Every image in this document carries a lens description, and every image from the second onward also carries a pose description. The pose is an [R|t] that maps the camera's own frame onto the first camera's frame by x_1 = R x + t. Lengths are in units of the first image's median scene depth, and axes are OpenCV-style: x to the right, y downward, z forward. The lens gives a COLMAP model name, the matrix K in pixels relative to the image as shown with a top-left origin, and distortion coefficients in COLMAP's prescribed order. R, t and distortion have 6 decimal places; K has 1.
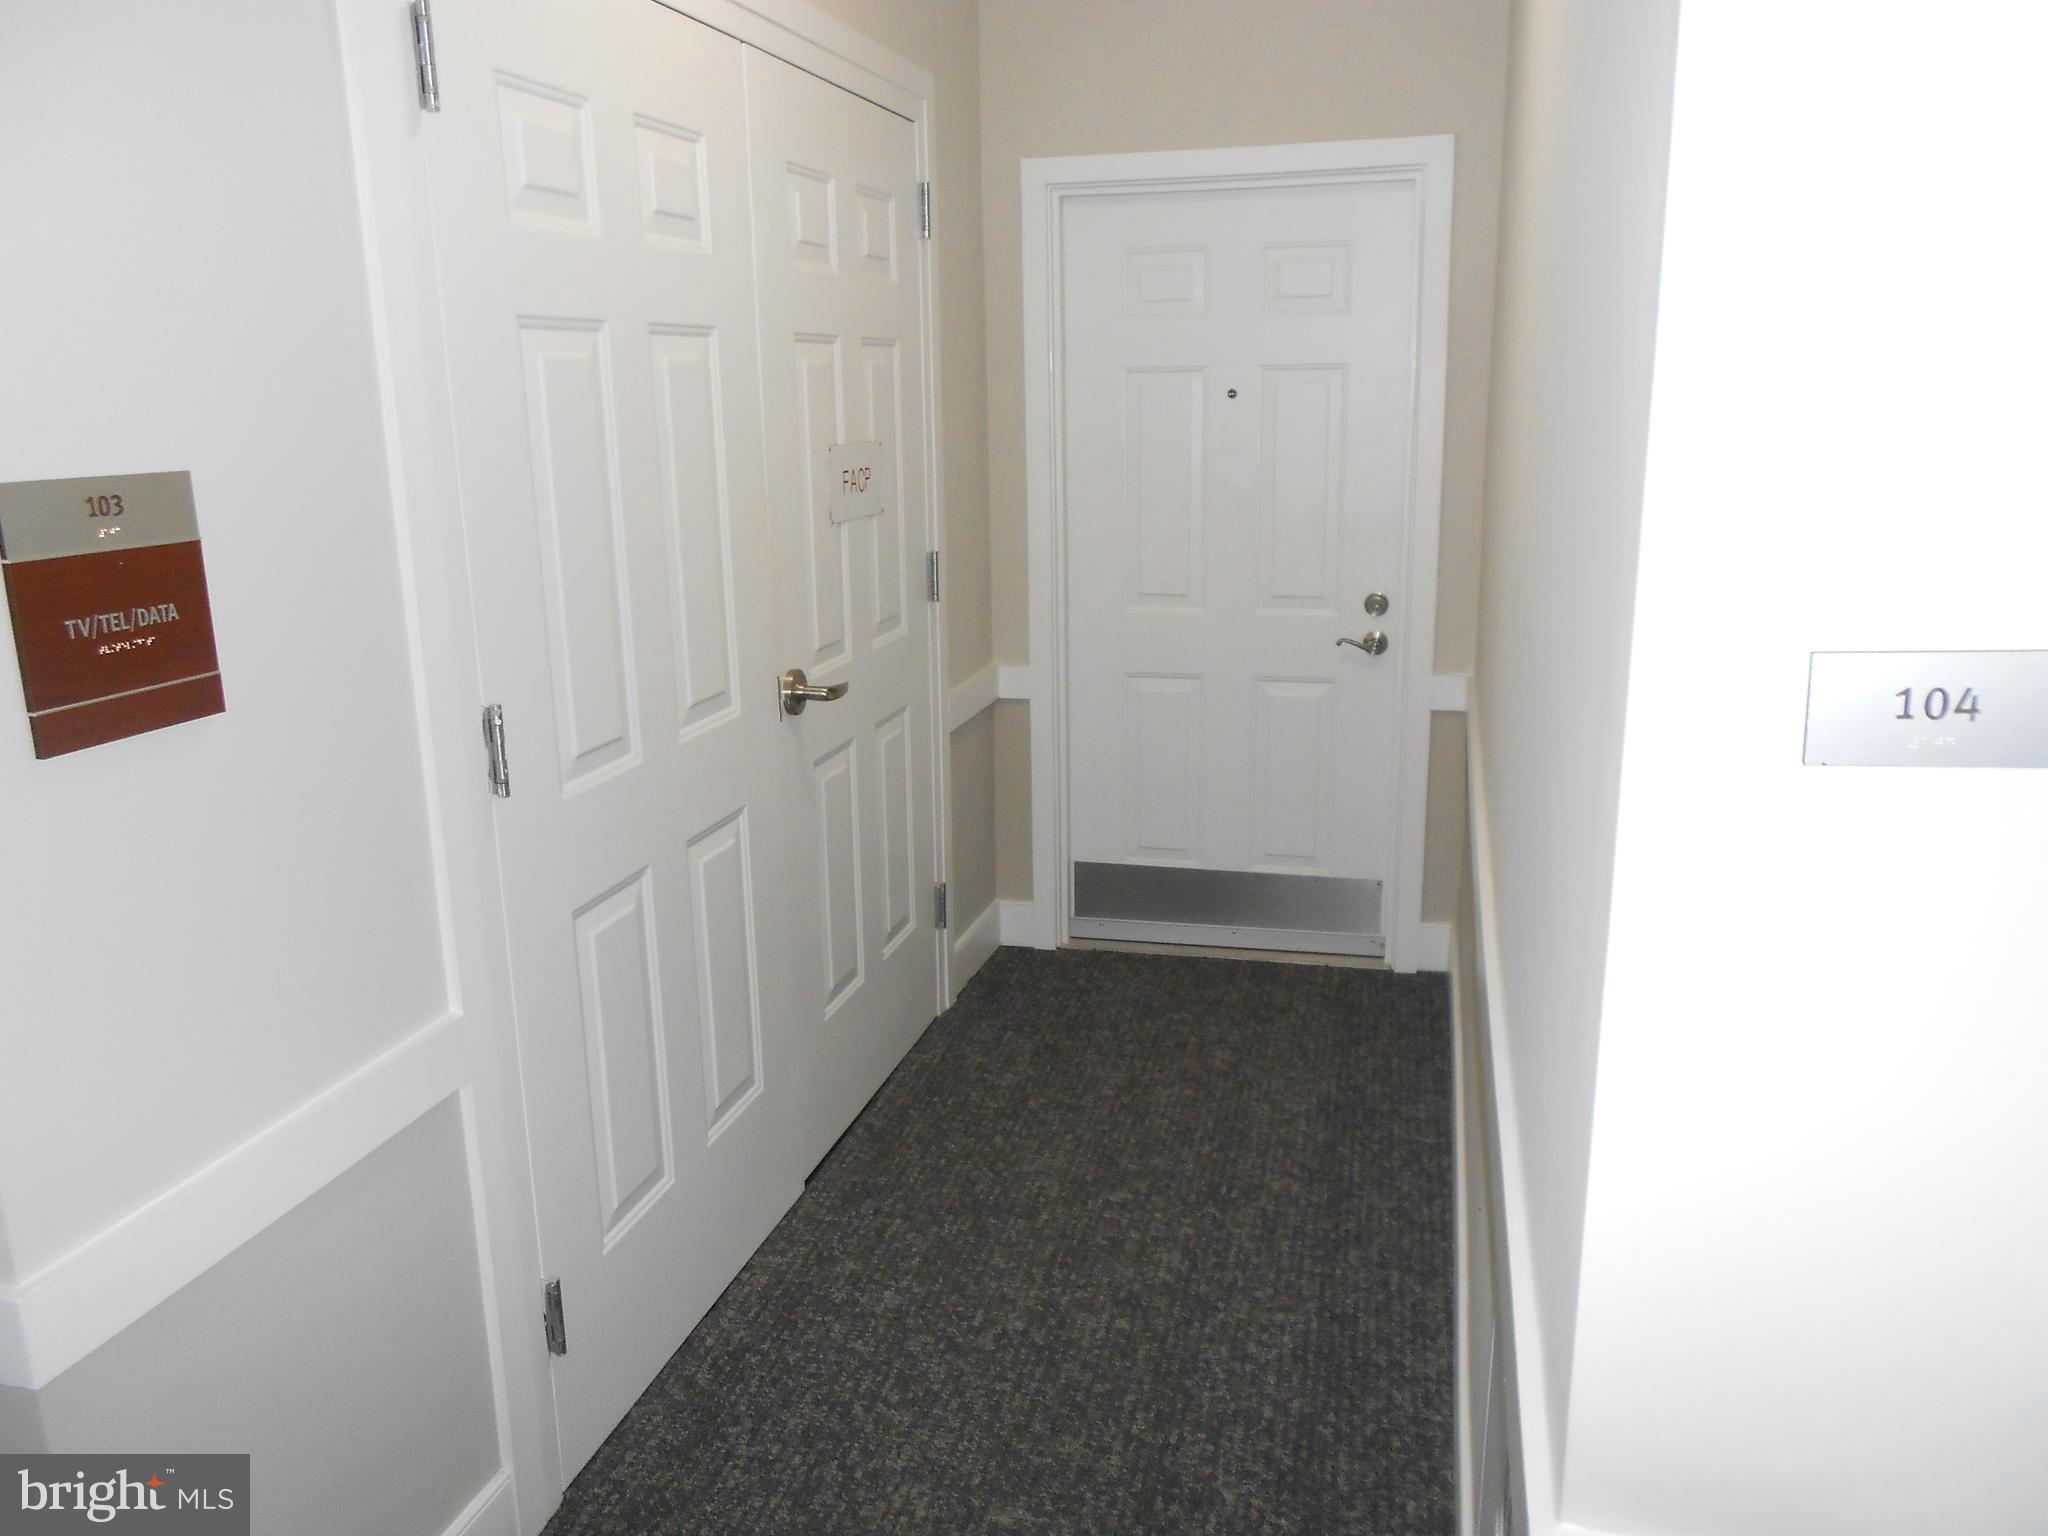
lens RADIAL K [[1567.9, 0, 1039.4], [0, 1567.9, 802.6], [0, 0, 1]] dist [-0.010090, 0.009927]
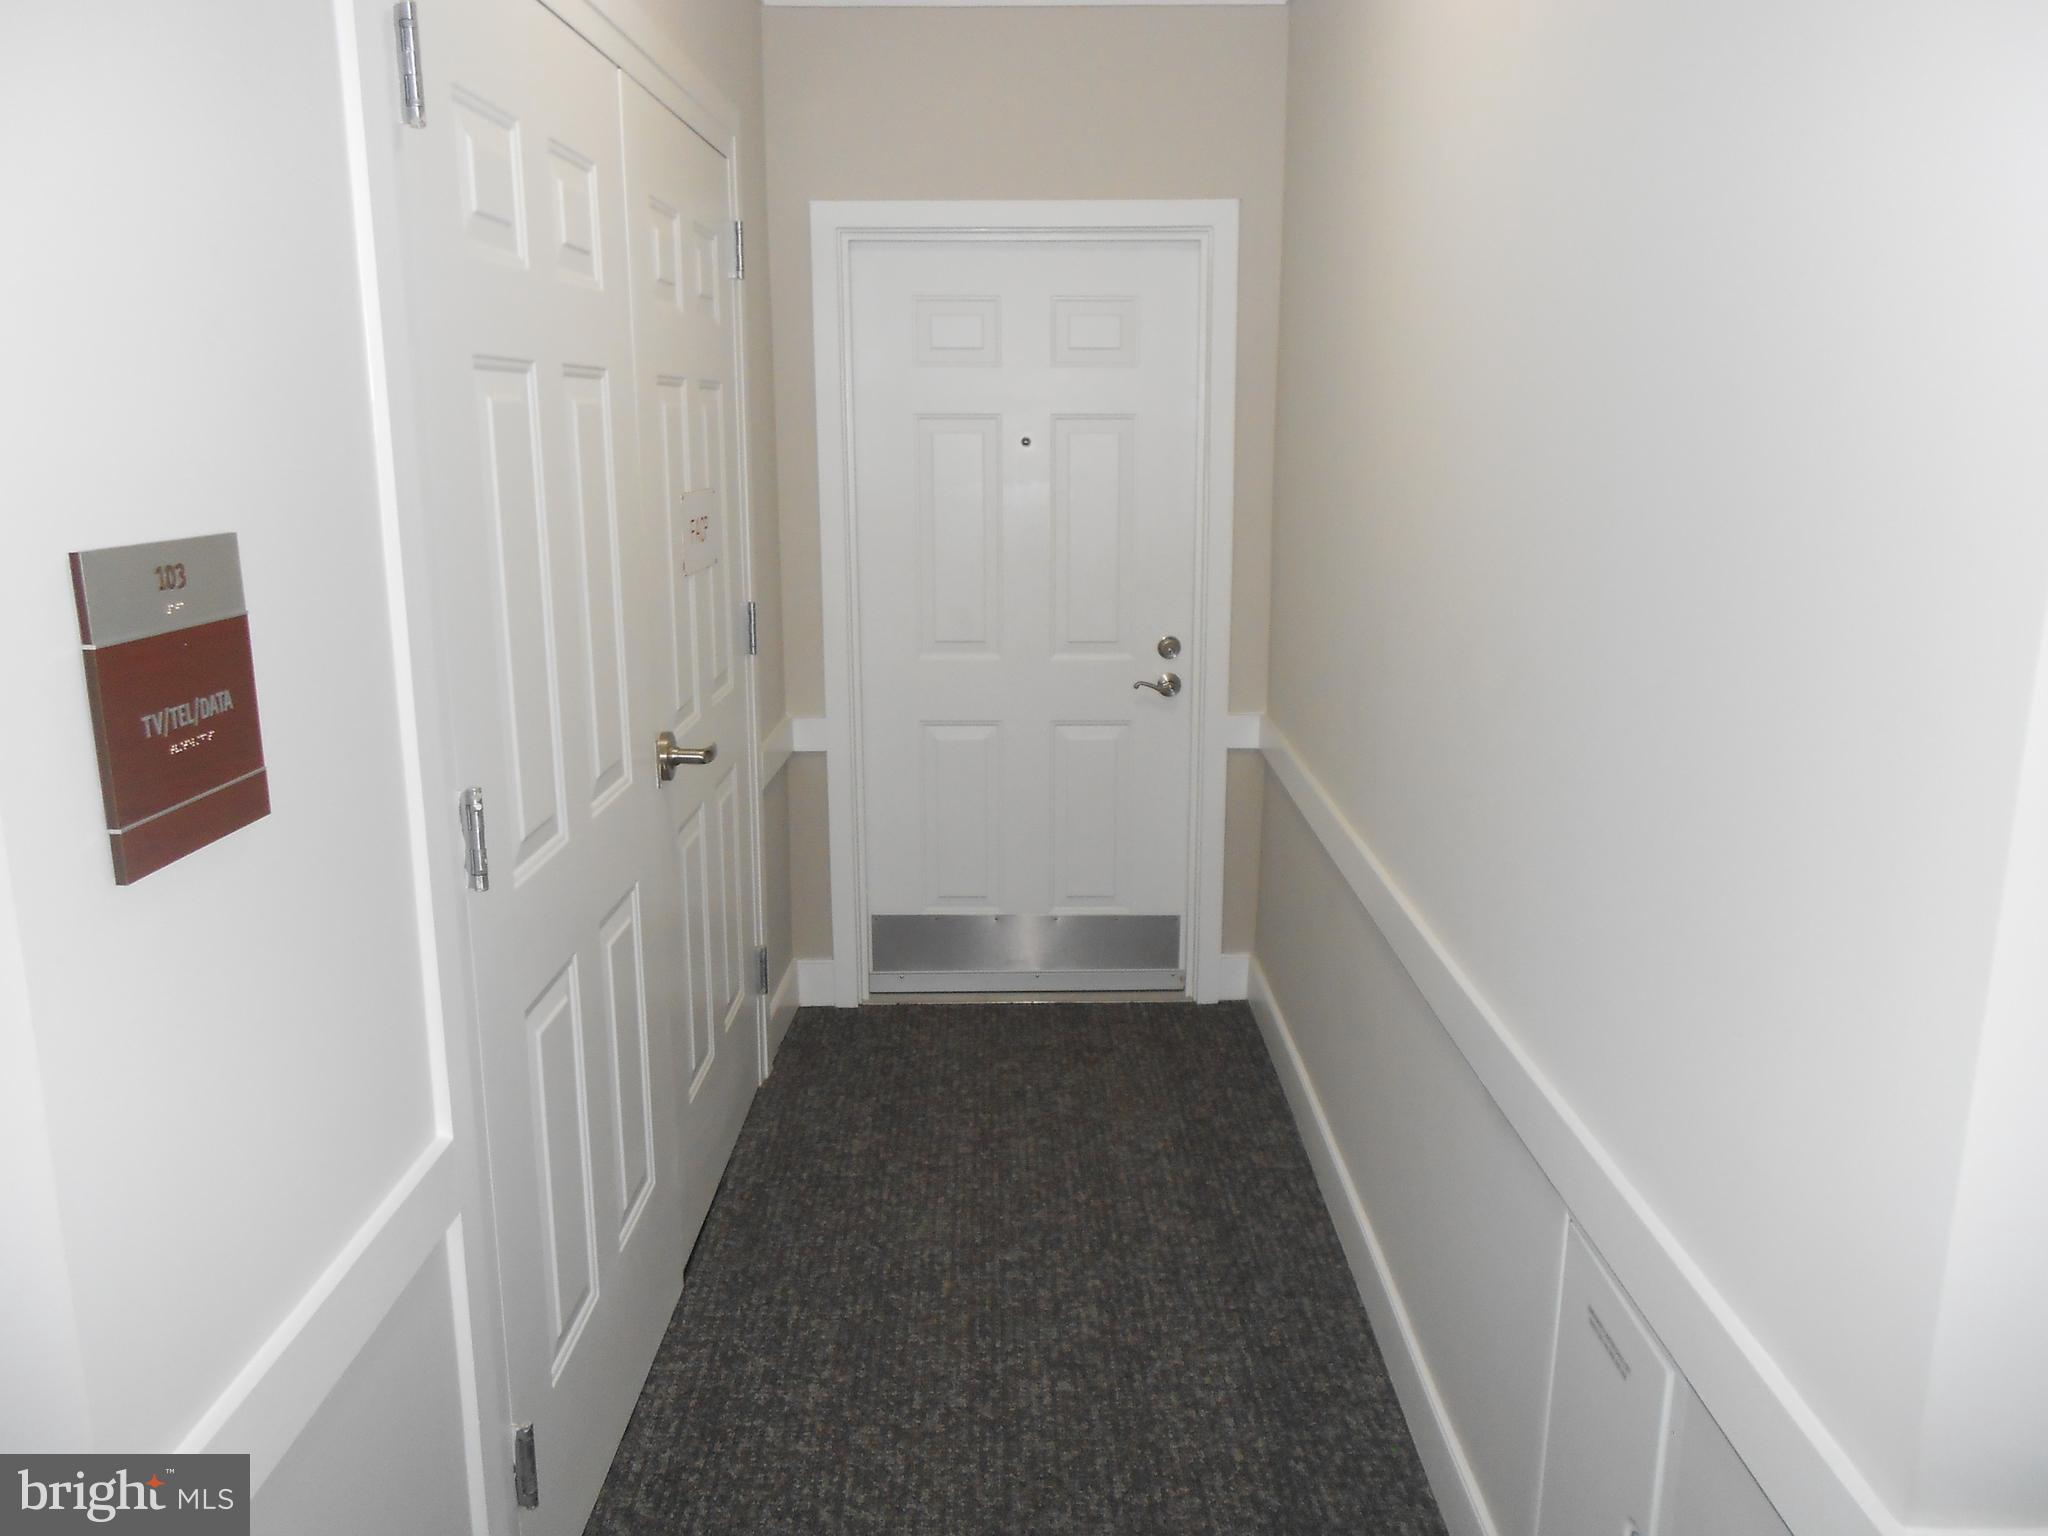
lens RADIAL K [[1567.9, 0, 1039.4], [0, 1567.9, 802.6], [0, 0, 1]] dist [-0.010090, 0.009927]
pose [[0.967585, -0.043287, 0.248809, -0.178895], [0.049090, 0.998647, -0.017164, -0.015887], [-0.247730, 0.028822, 0.968400, 0.038594]]
